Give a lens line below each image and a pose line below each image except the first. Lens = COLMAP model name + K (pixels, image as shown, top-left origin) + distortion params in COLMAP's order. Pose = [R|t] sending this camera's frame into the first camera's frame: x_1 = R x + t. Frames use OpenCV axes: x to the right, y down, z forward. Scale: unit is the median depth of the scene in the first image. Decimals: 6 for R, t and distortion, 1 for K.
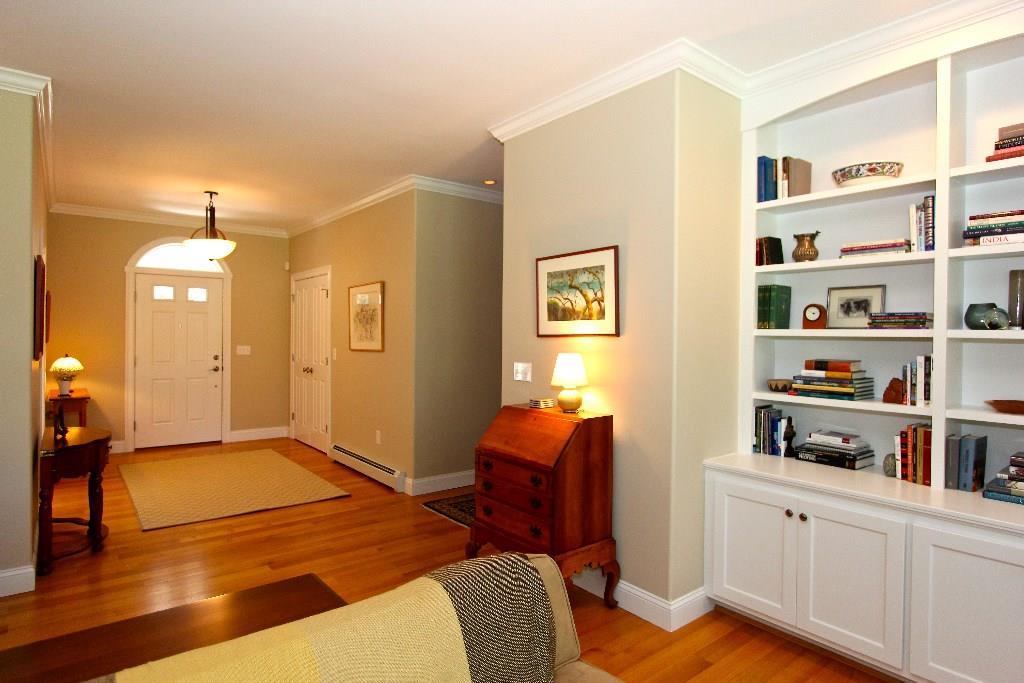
lens RADIAL K [[575.0, 0, 517.2], [0, 575.0, 339.1], [0, 0, 1]] dist [-0.012862, 0.005301]
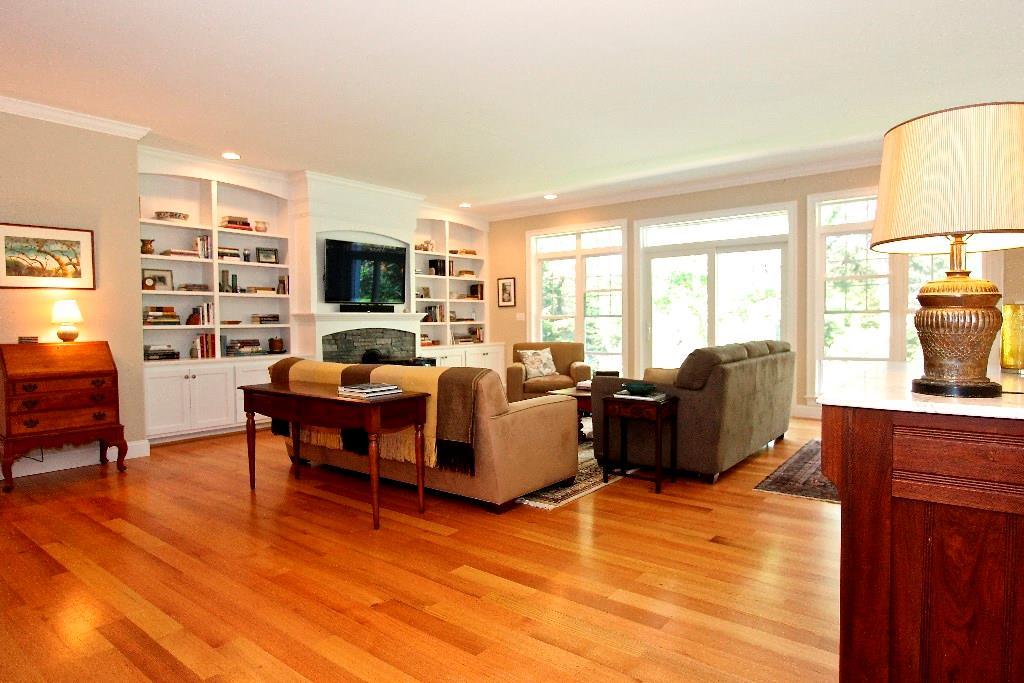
lens RADIAL K [[602.2, 0, 511.9], [0, 602.2, 344.7], [0, 0, 1]] dist [0.003823, 0.000089]
pose [[-0.212721, -0.045164, 0.976069, -1.715769], [0.017613, 0.998592, 0.050044, 0.084294], [-0.976954, 0.027837, -0.211626, 0.262569]]
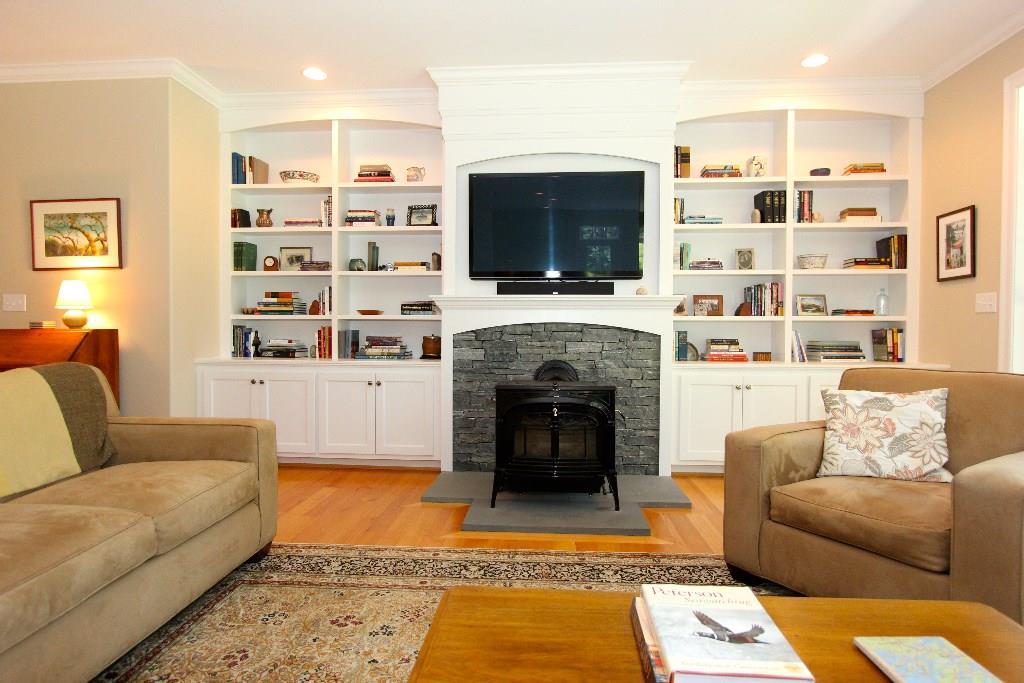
lens RADIAL K [[575.0, 0, 513.9], [0, 575.0, 341.0], [0, 0, 1]] dist [-0.012862, 0.005301]
pose [[0.682356, -0.020991, 0.730719, -0.172914], [0.008657, 0.999750, 0.020636, 0.144849], [-0.730969, -0.007756, 0.682366, -0.548596]]
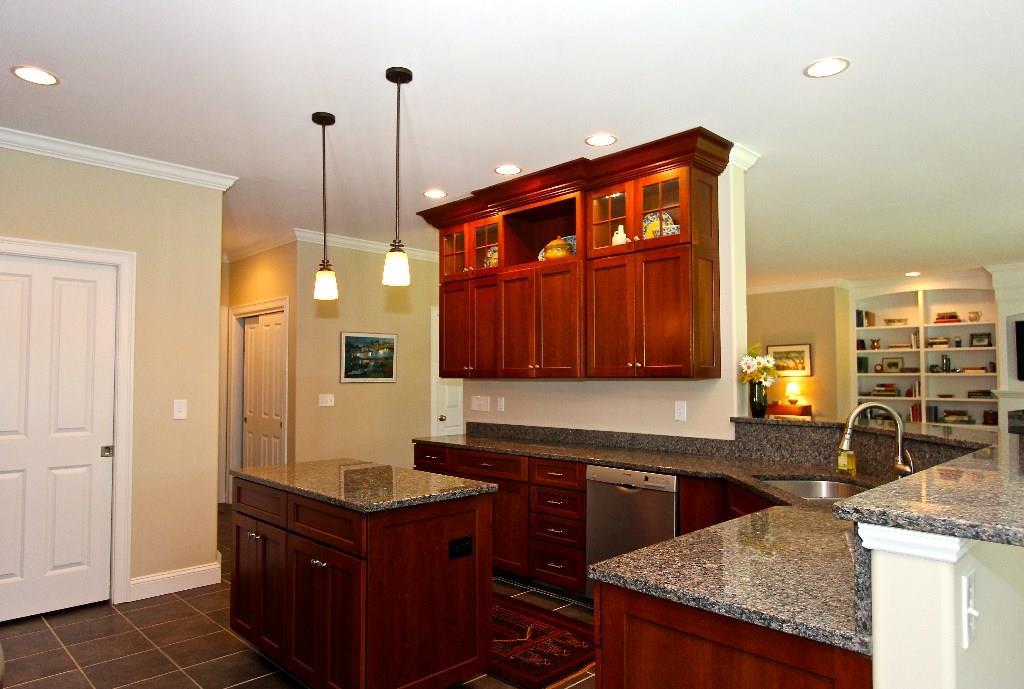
lens RADIAL K [[649.8, 0, 510.5], [0, 649.8, 349.1], [0, 0, 1]] dist [0.006404, 0.000042]
pose [[0.995238, -0.007439, 0.097190, -1.640172], [0.012365, 0.998664, -0.050178, 0.003349], [-0.096687, 0.051141, 0.994000, -2.070205]]
